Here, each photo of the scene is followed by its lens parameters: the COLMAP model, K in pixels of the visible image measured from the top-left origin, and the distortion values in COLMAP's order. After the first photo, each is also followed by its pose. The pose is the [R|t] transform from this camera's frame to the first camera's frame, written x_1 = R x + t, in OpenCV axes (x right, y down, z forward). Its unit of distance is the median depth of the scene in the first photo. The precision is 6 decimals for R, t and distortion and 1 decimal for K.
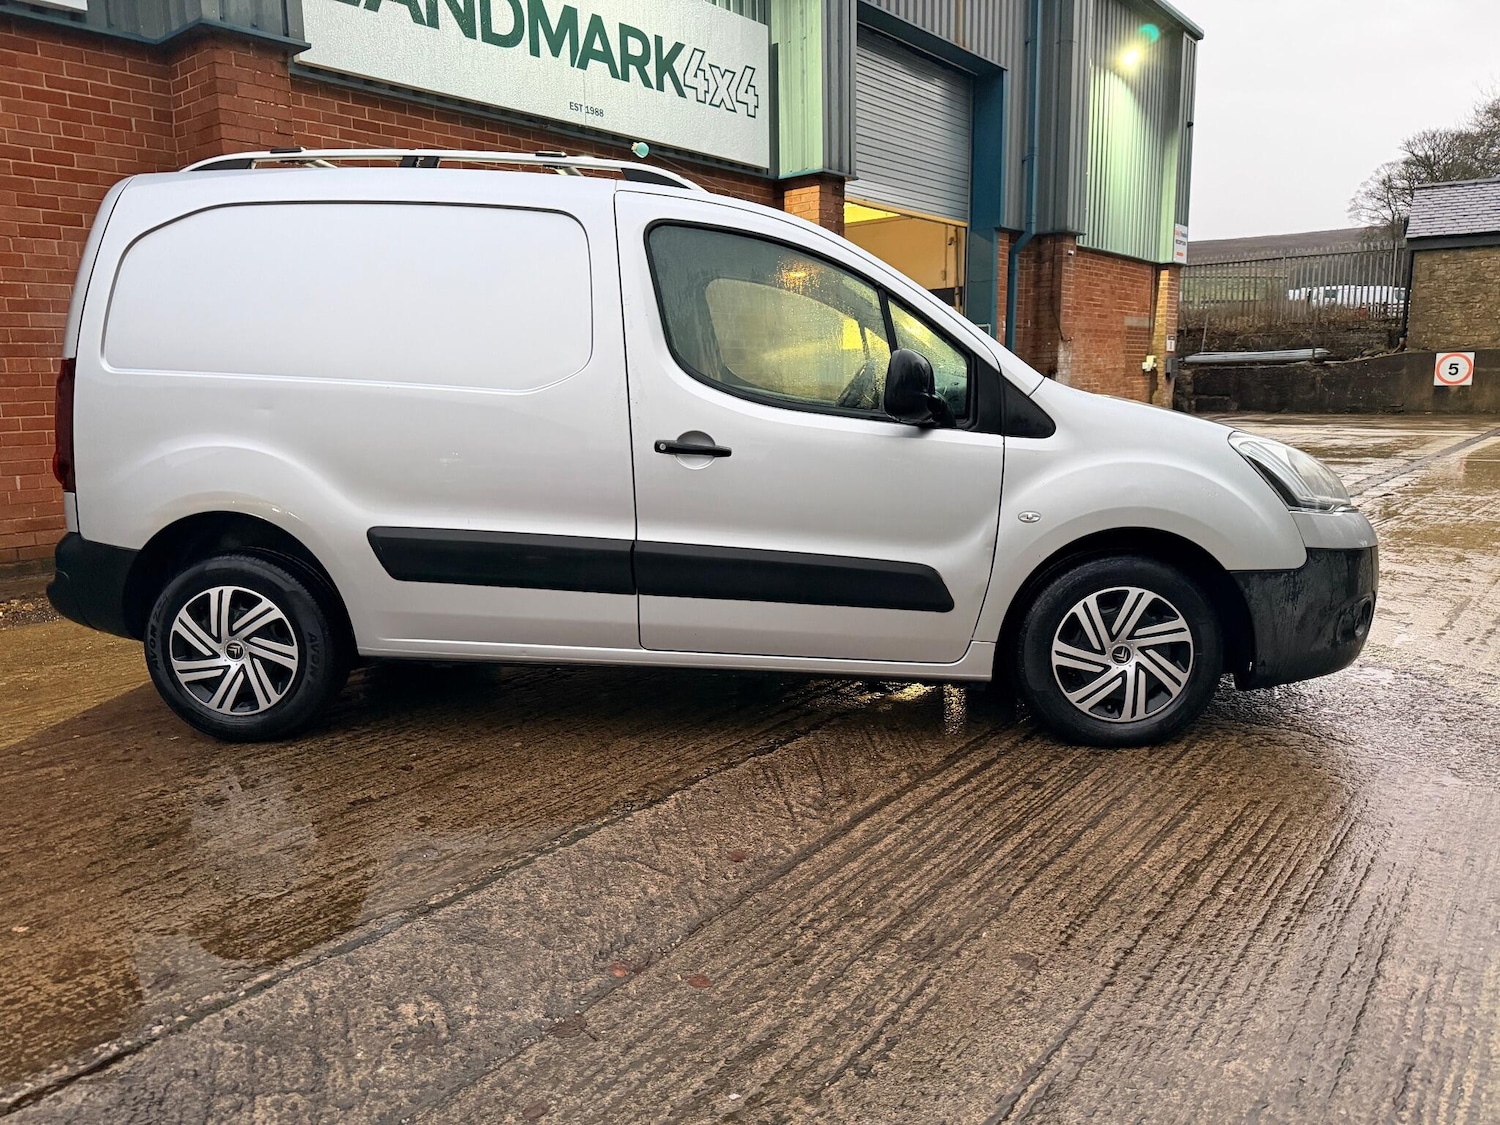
lens RADIAL K [[1064.5, 0, 751.3], [0, 1064.5, 564.2], [0, 0, 1]] dist [0.026706, -0.033155]
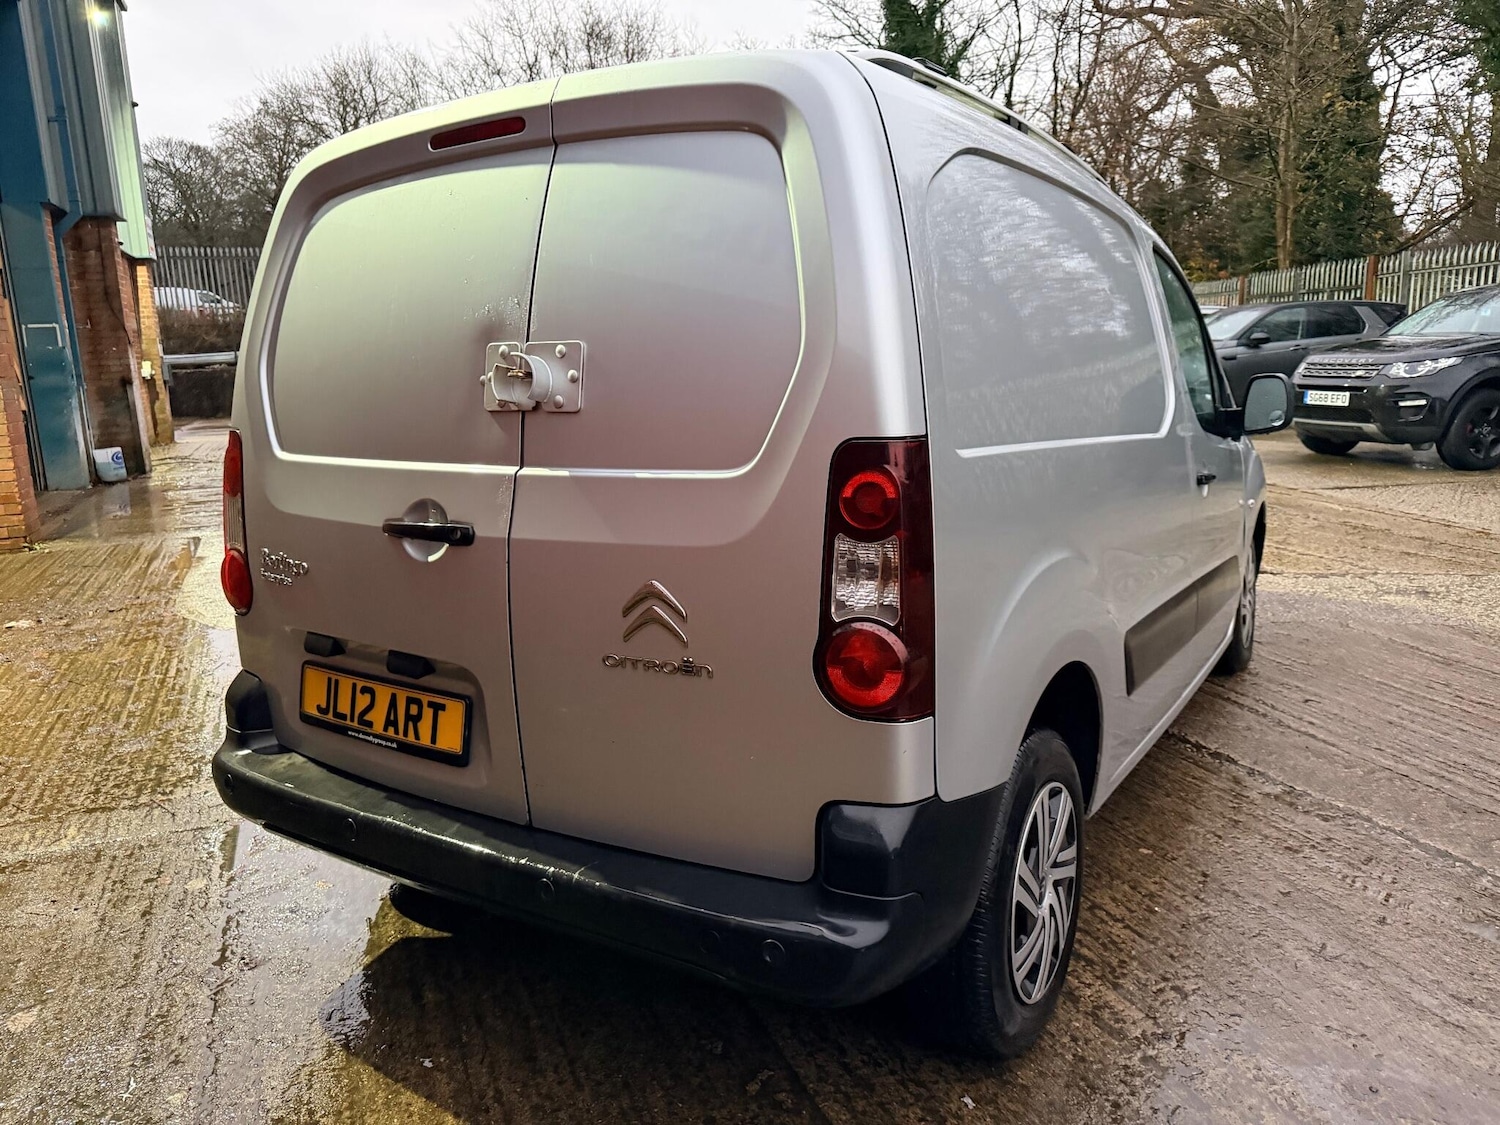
lens RADIAL K [[1064.5, 0, 751.3], [0, 1064.5, 564.2], [0, 0, 1]] dist [0.026706, -0.033155]
pose [[0.480667, -0.173017, 0.859665, -1.103452], [0.172793, 0.979809, 0.100583, -0.200889], [-0.859710, 0.100197, 0.500858, 0.856103]]
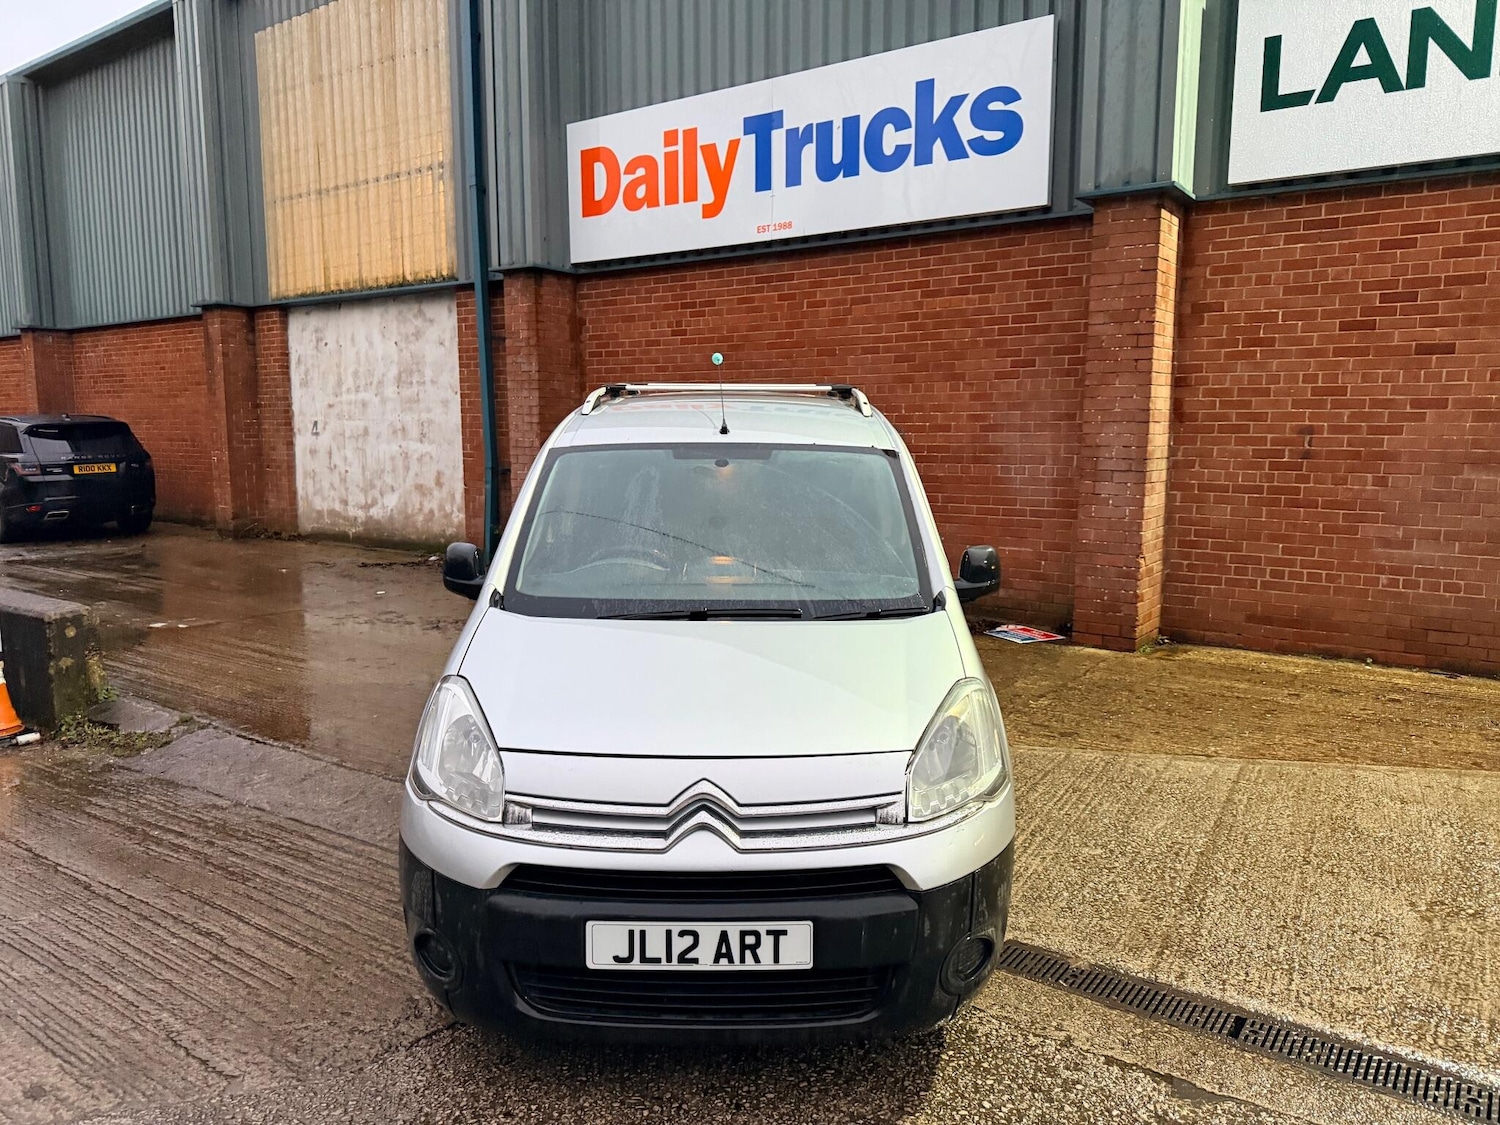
lens RADIAL K [[1064.5, 0, 751.3], [0, 1064.5, 564.2], [0, 0, 1]] dist [0.026706, -0.033155]
pose [[0.051602, 0.146154, -0.987915, 1.361728], [-0.170981, 0.975920, 0.135448, -0.385686], [0.983922, 0.161926, 0.075349, 1.167133]]
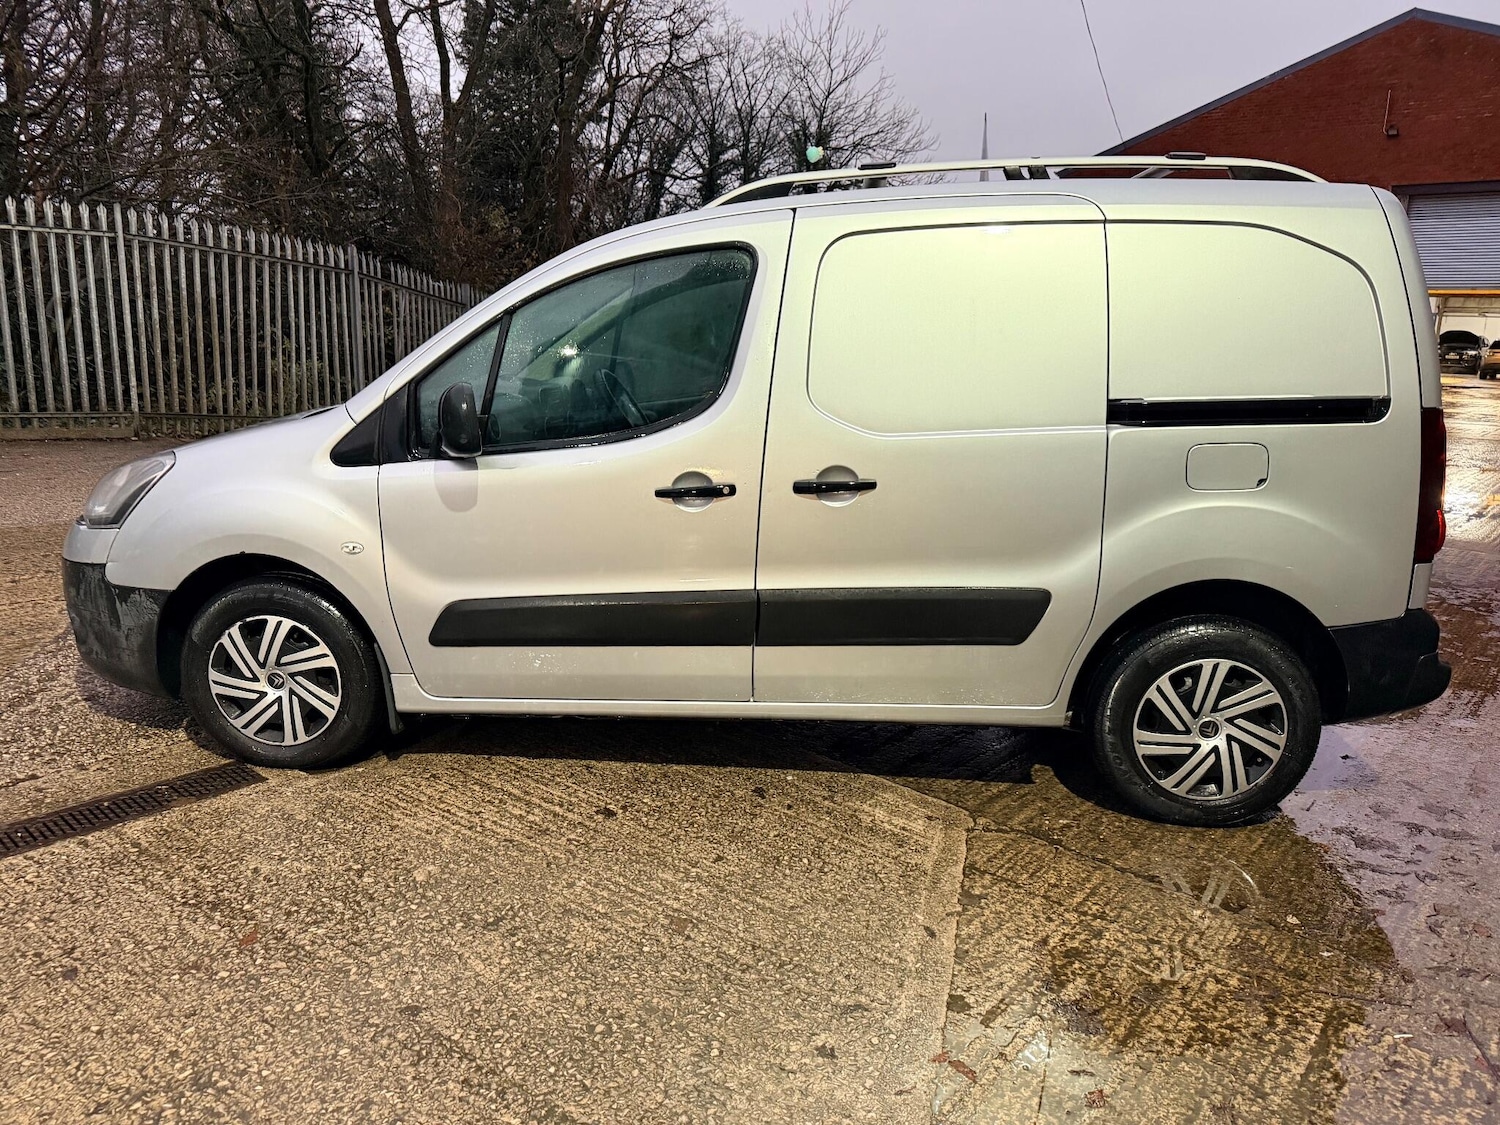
lens RADIAL K [[1063.9, 0, 750.0], [0, 1063.9, 562.5], [0, 0, 1]] dist [0.001945, -0.007007]
pose [[-0.998766, -0.024165, 0.043390, -0.111178], [-0.005919, 0.925333, 0.379109, -0.485105], [-0.049311, 0.378384, -0.924334, 2.376846]]
